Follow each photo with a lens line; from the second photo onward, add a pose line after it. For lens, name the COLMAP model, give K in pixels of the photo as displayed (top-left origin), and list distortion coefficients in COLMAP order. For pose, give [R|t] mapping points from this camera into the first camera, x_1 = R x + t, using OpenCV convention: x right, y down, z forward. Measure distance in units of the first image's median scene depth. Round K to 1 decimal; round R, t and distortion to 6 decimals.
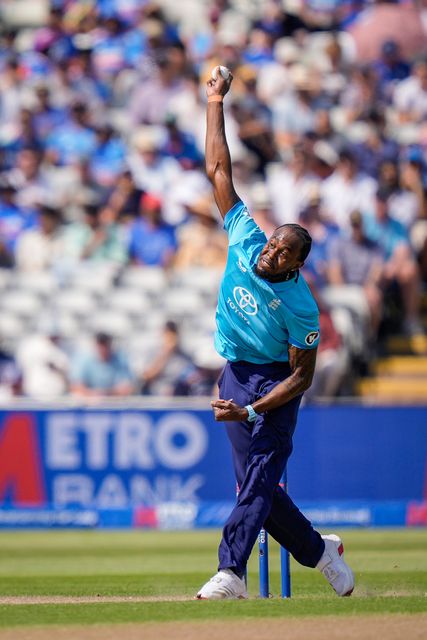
lens RADIAL K [[3319.9, 0, 213.4], [0, 3319.9, 320.0], [0, 0, 1]] dist [-0.027904, 0.000000]
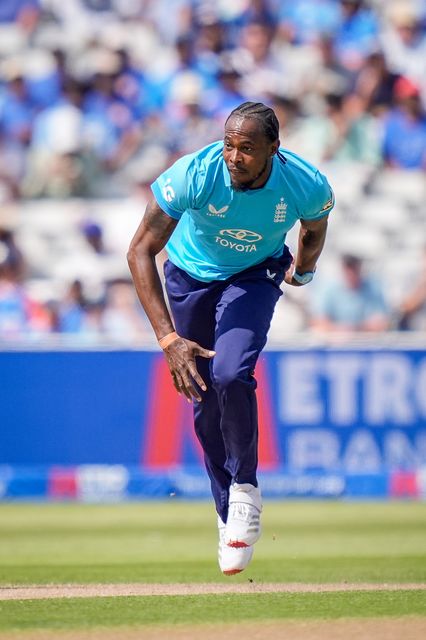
lens RADIAL K [[3319.9, 0, 212.9], [0, 3319.9, 319.8], [0, 0, 1]] dist [-0.027904, 0.000000]
pose [[0.997502, -0.000101, -0.070633, -0.009915], [0.002477, 0.999434, 0.033543, -0.007151], [0.070590, -0.033635, 0.996938, 0.201035]]
